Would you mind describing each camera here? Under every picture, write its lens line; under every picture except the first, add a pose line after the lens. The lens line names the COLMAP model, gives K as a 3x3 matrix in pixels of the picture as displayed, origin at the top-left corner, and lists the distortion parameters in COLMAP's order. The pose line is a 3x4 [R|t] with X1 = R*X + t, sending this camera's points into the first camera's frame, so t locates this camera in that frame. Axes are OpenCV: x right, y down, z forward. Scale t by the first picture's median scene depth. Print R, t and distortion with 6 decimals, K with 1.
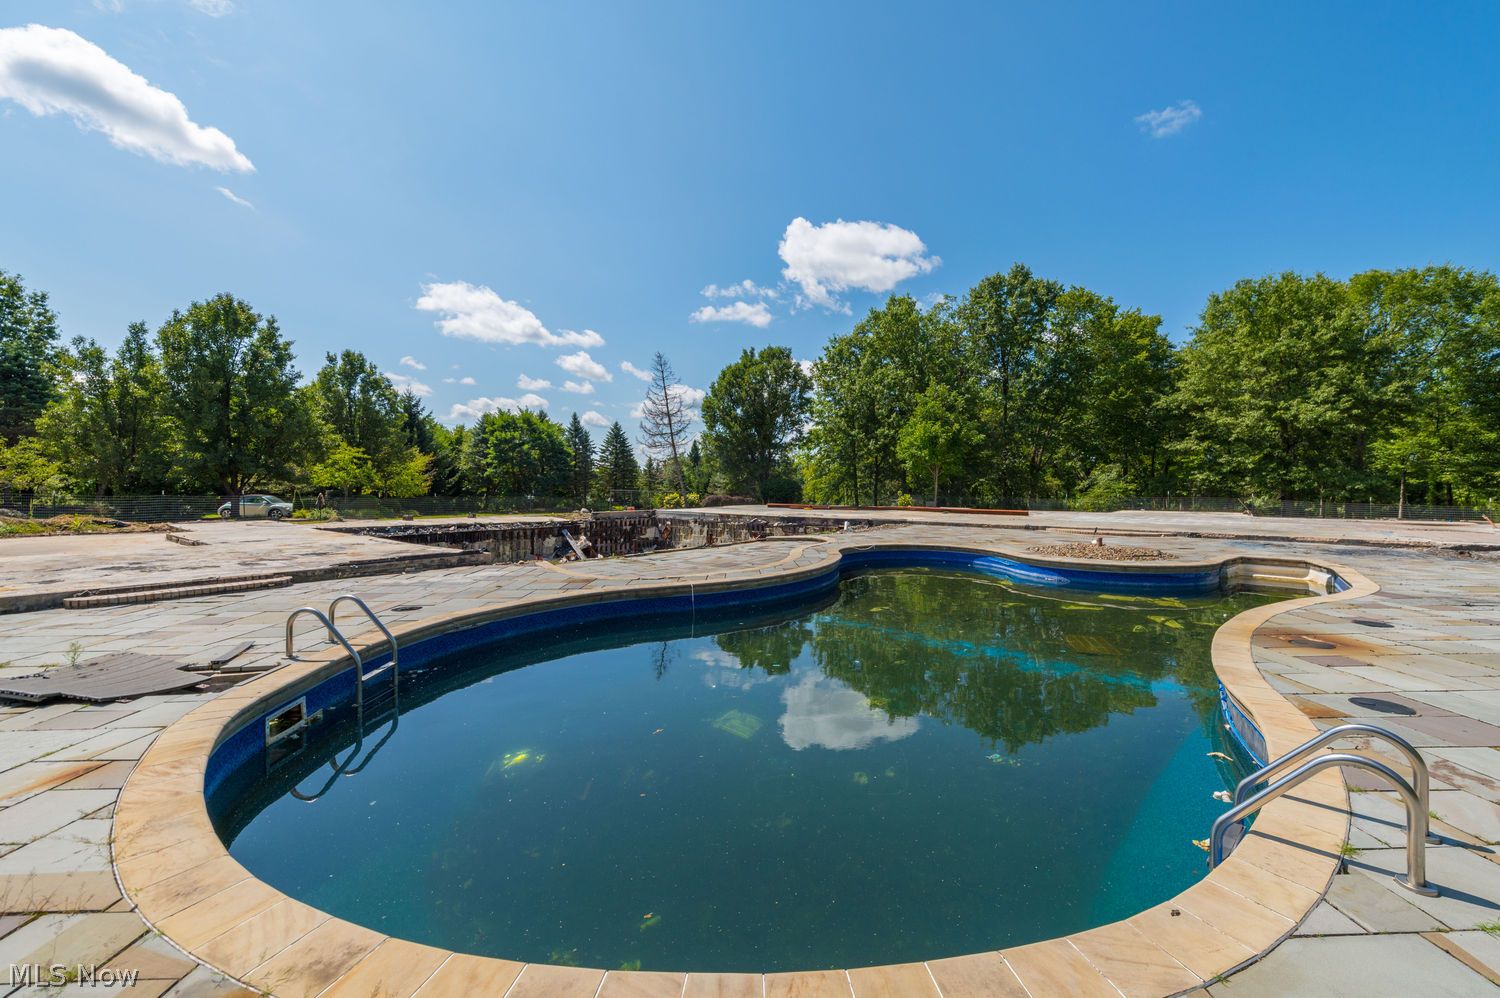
lens RADIAL K [[600.7, 0, 750.8], [0, 600.7, 510.2], [0, 0, 1]] dist [0.011922, -0.000762]
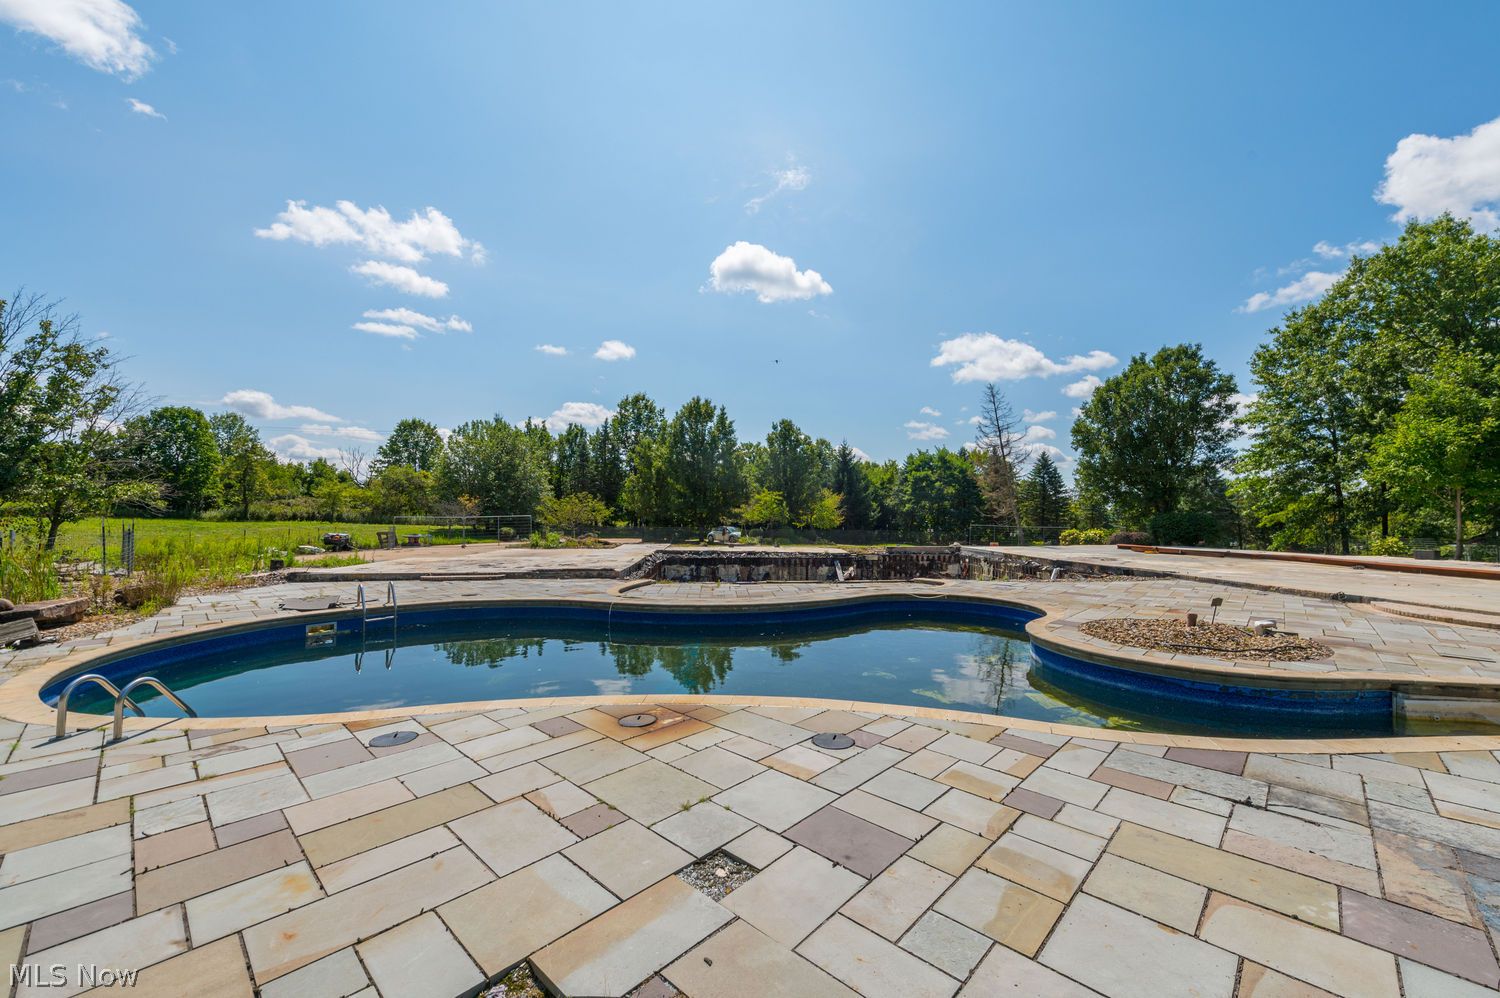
lens RADIAL K [[586.7, 0, 750.6], [0, 586.7, 485.3], [0, 0, 1]] dist [0.002259, 0.000070]
pose [[0.663587, -0.040260, -0.747015, 0.192444], [-0.031949, 0.996115, -0.082067, -0.005960], [0.747417, 0.078325, 0.659722, 0.069979]]
